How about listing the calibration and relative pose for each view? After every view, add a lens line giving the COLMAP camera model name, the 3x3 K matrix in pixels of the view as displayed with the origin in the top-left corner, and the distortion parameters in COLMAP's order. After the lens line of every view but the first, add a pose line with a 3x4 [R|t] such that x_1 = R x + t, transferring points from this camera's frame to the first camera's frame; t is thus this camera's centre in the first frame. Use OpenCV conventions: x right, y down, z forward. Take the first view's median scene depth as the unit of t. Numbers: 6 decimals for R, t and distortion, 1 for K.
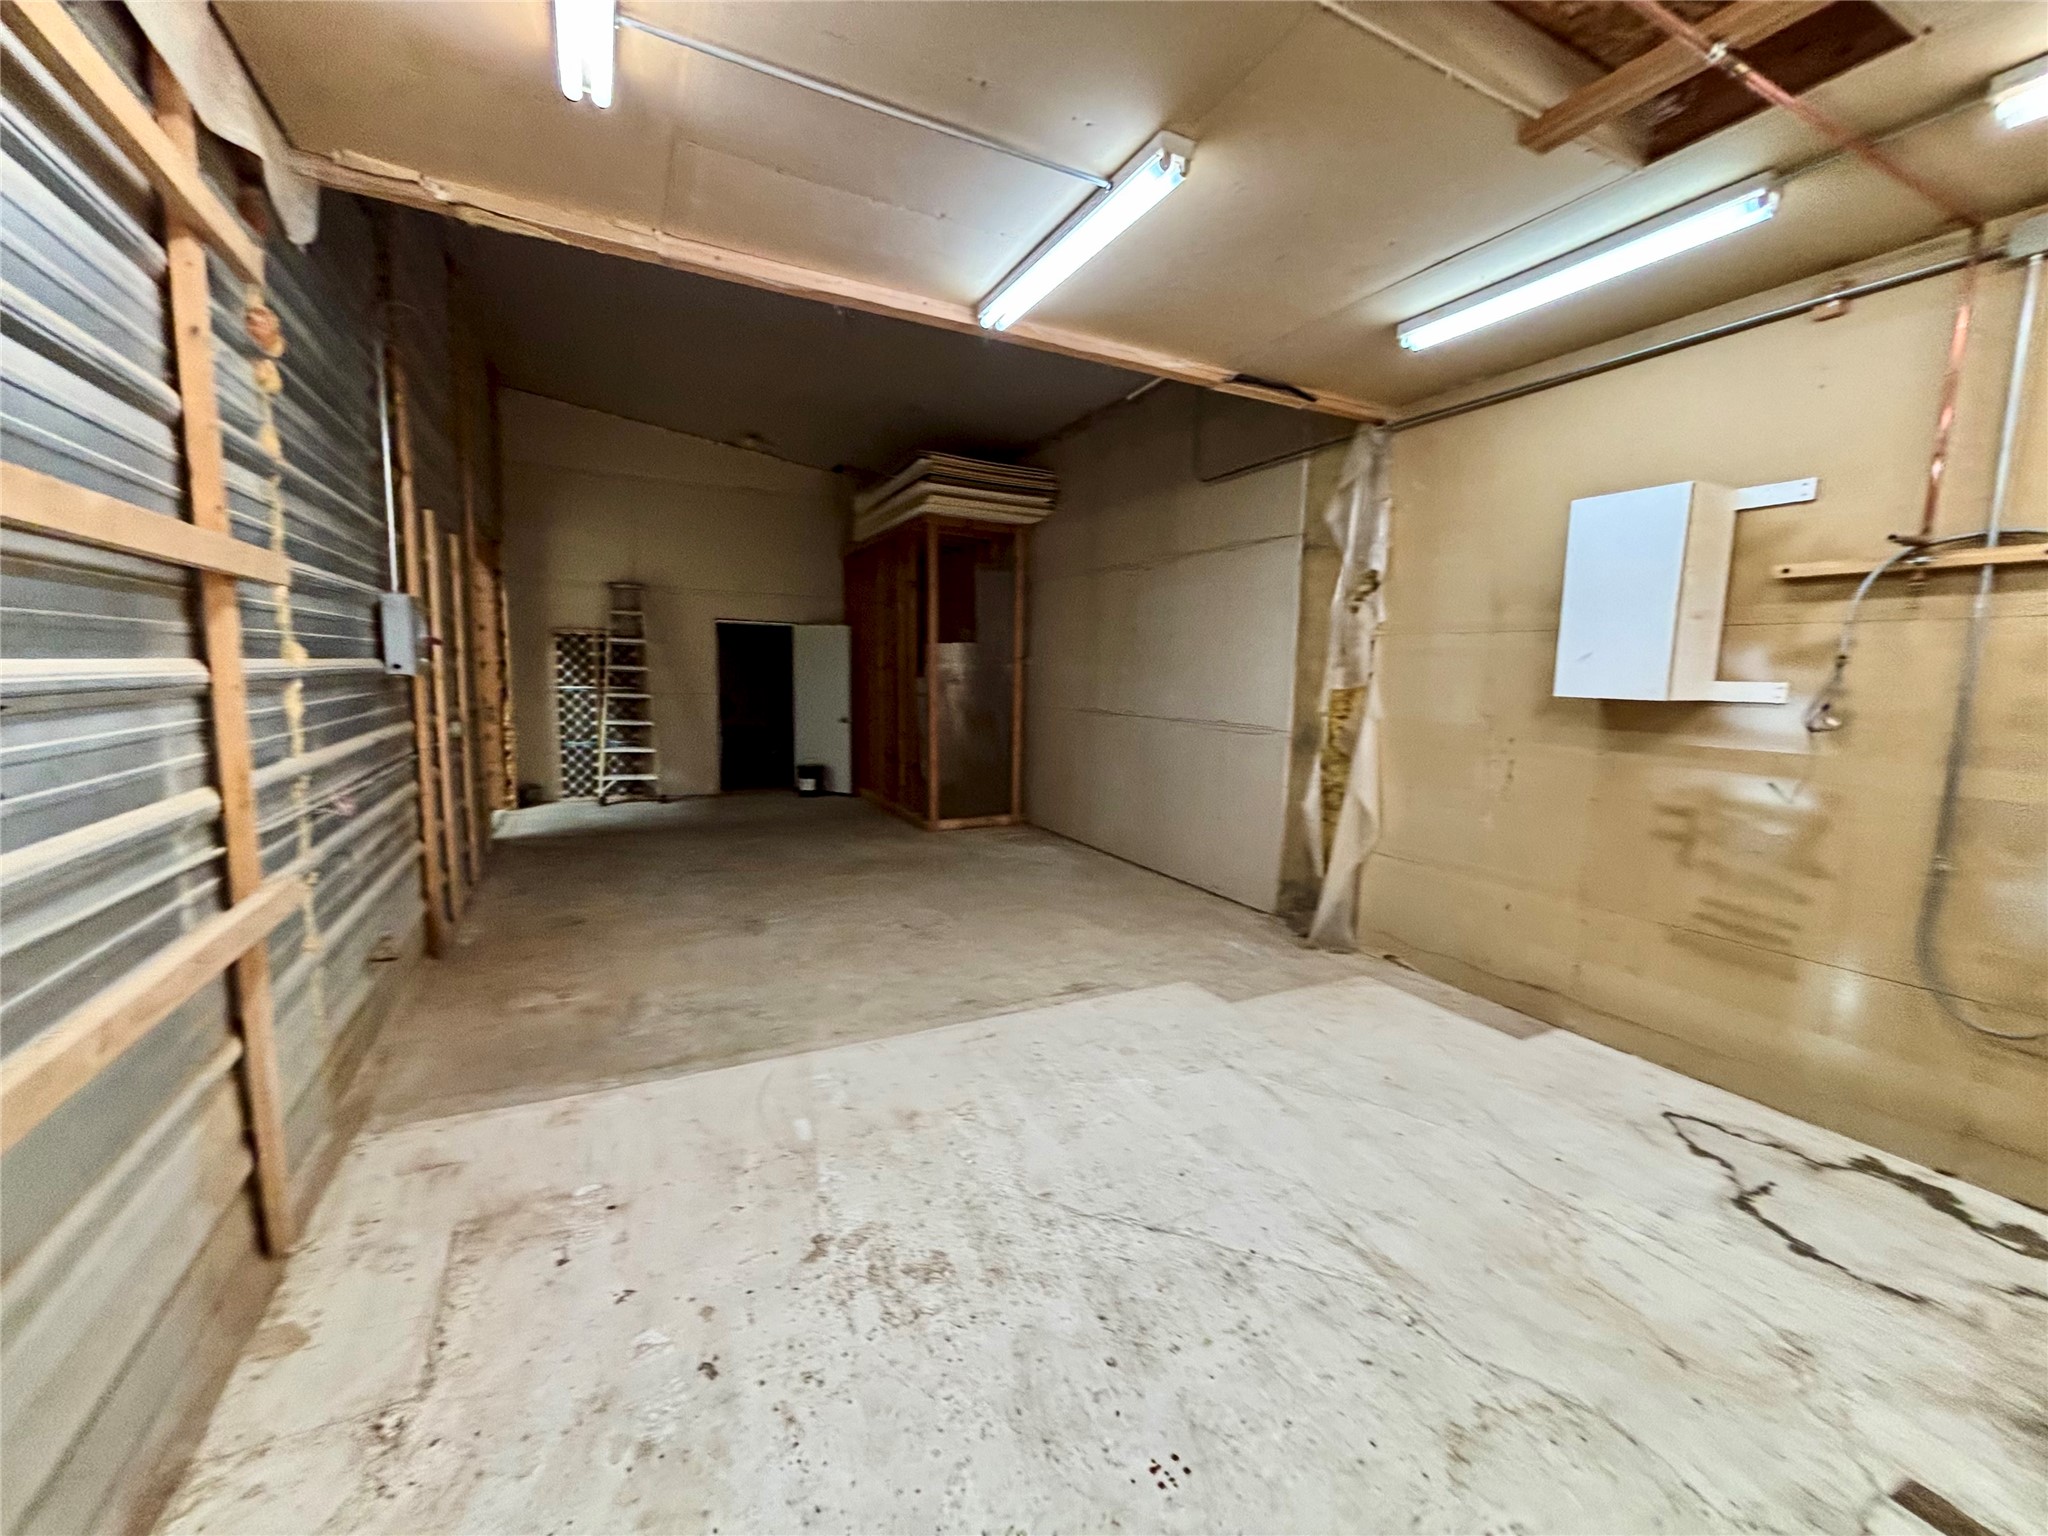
lens RADIAL K [[822.8, 0, 1027.9], [0, 822.8, 773.0], [0, 0, 1]] dist [-0.000382, 0.000085]
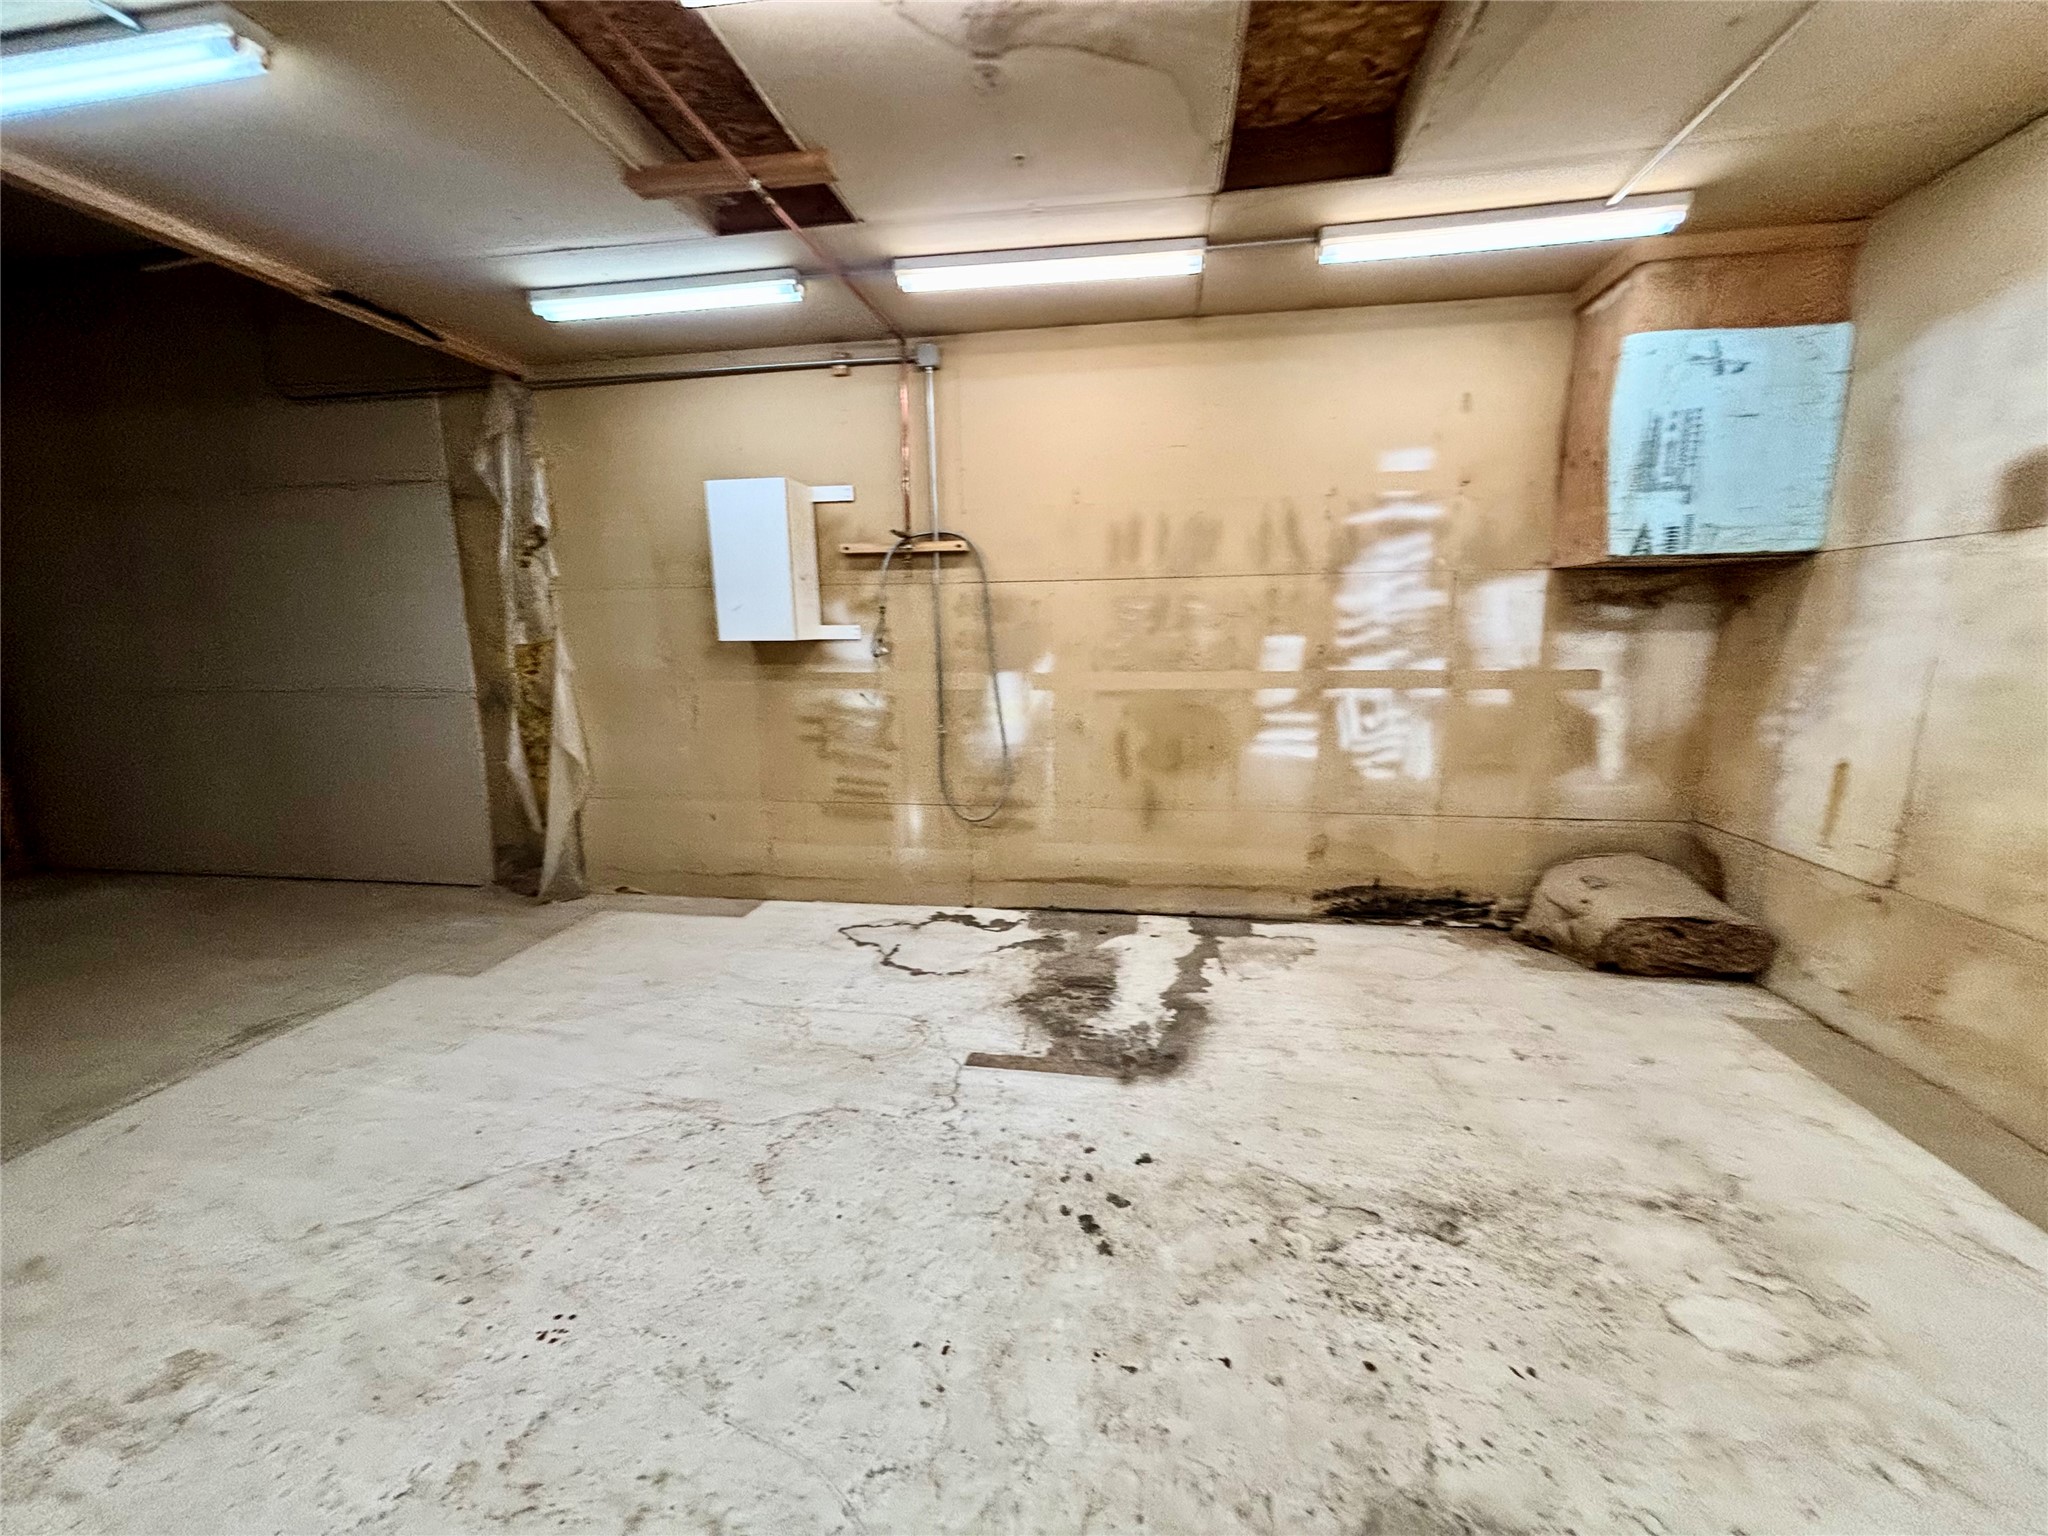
lens RADIAL K [[822.8, 0, 1027.9], [0, 822.8, 773.0], [0, 0, 1]] dist [-0.000382, 0.000085]
pose [[0.589192, -0.170214, 0.789861, -0.113397], [0.125674, 0.984967, 0.118513, 0.015946], [-0.798160, 0.029438, 0.601726, -0.128547]]
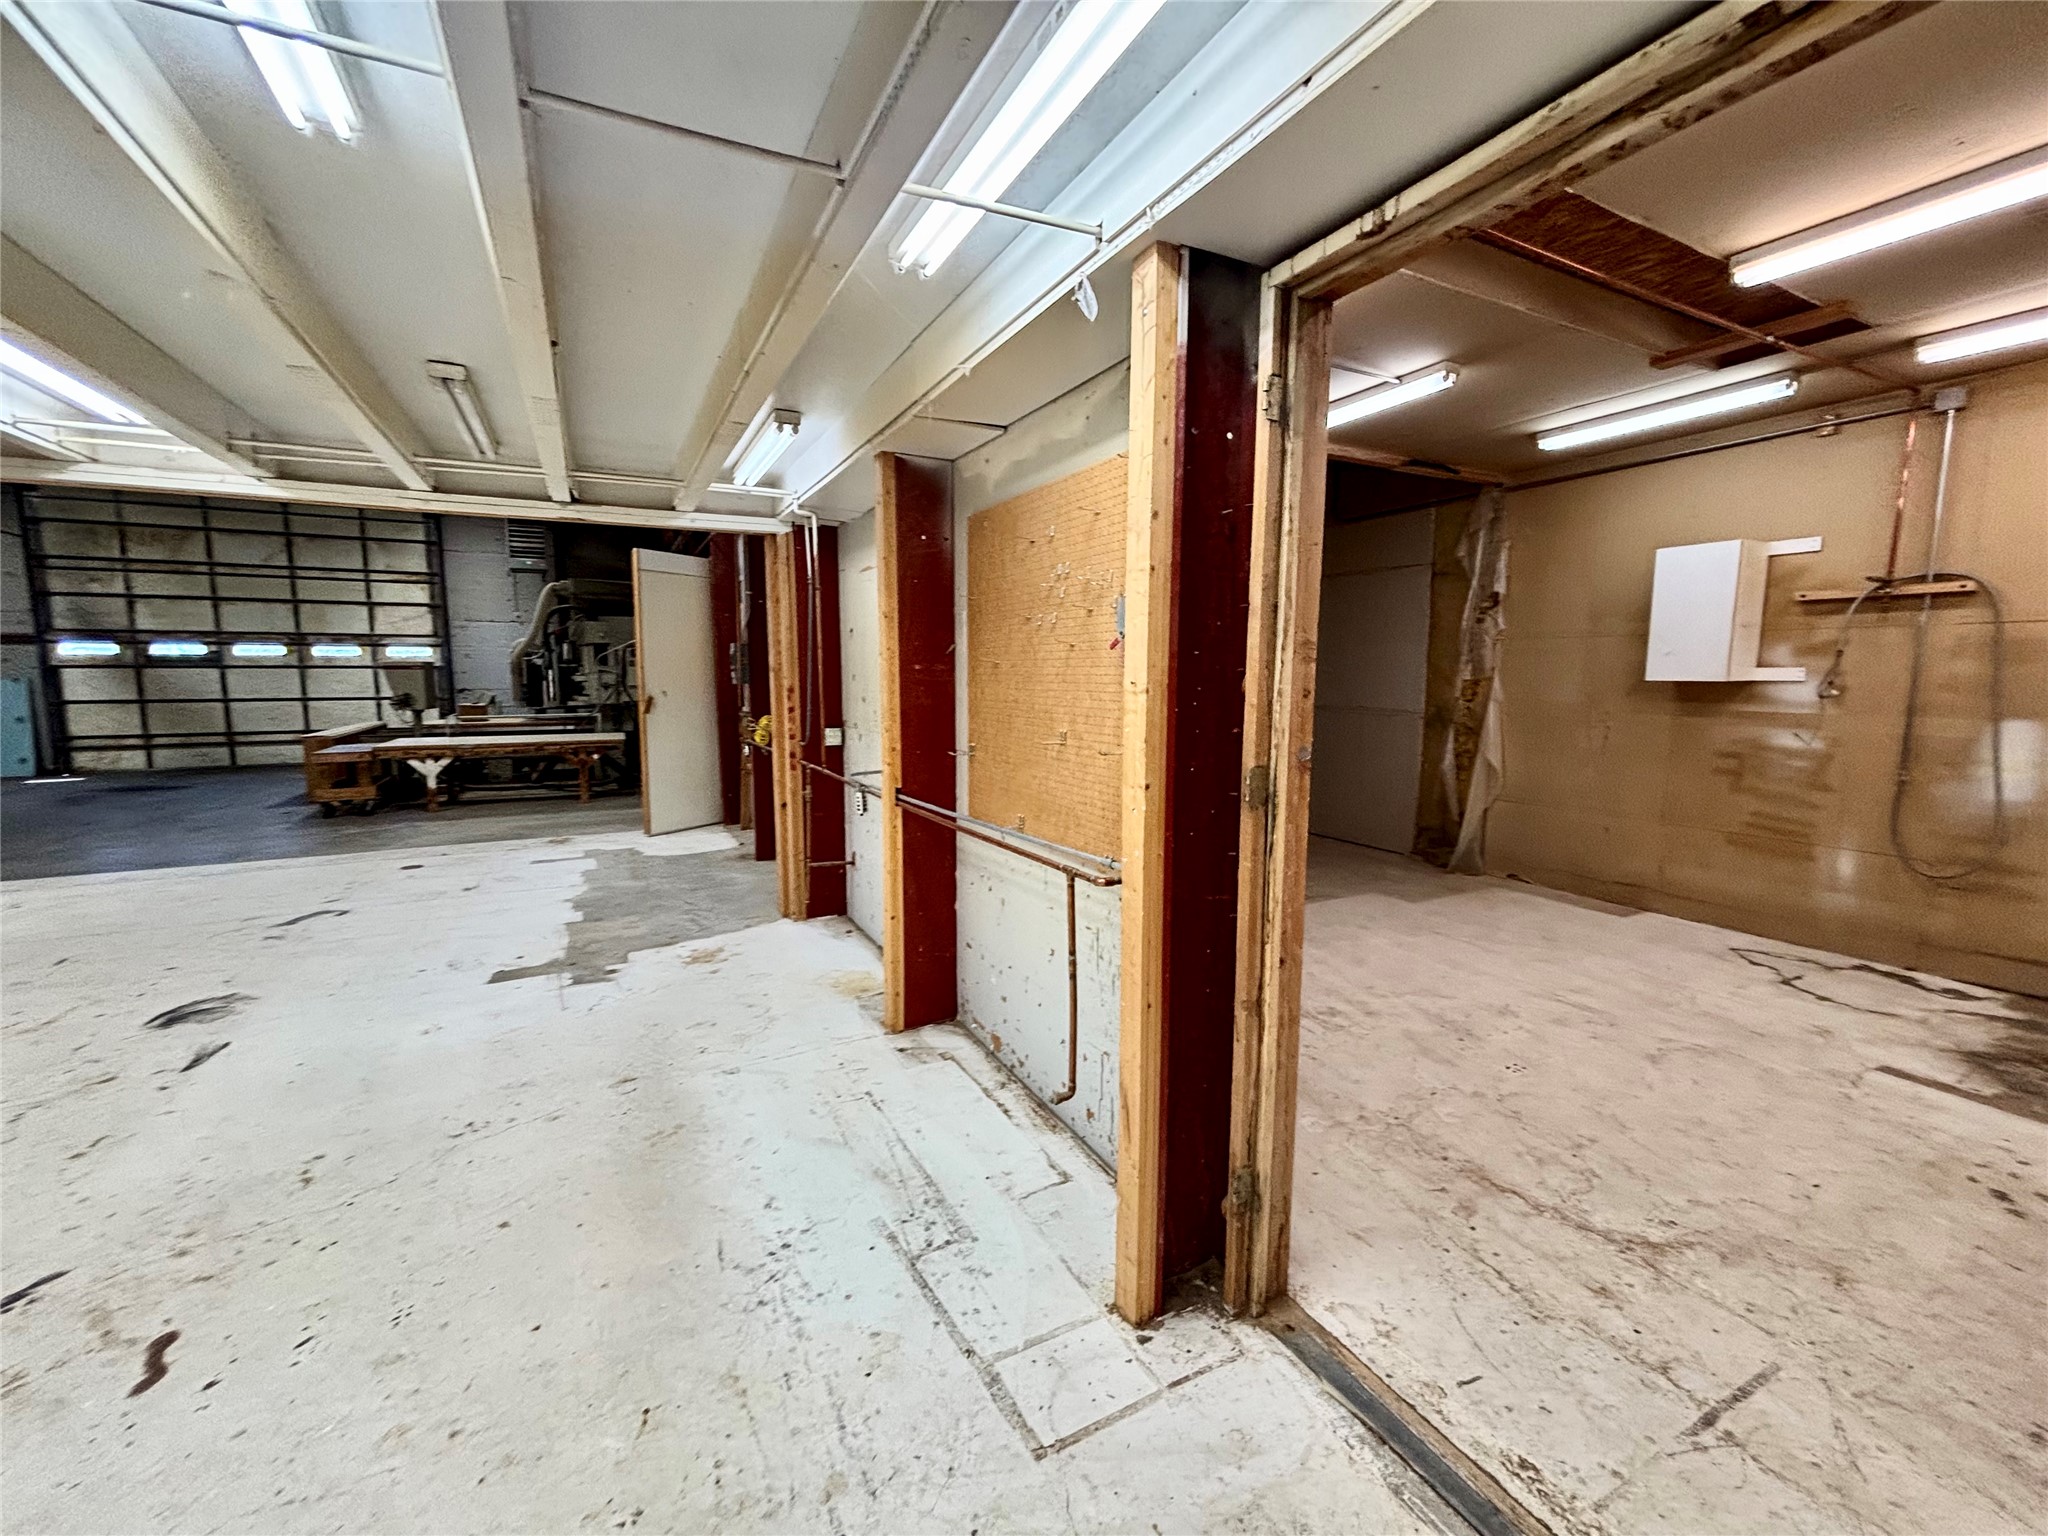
lens RADIAL K [[829.6, 0, 1025.2], [0, 829.6, 774.0], [0, 0, 1]] dist [0.000345, 0.000750]
pose [[0.999706, -0.024168, 0.001736, -0.521356], [0.024166, 0.999707, 0.001151, 0.049612], [-0.001763, -0.001108, 0.999998, -0.530275]]
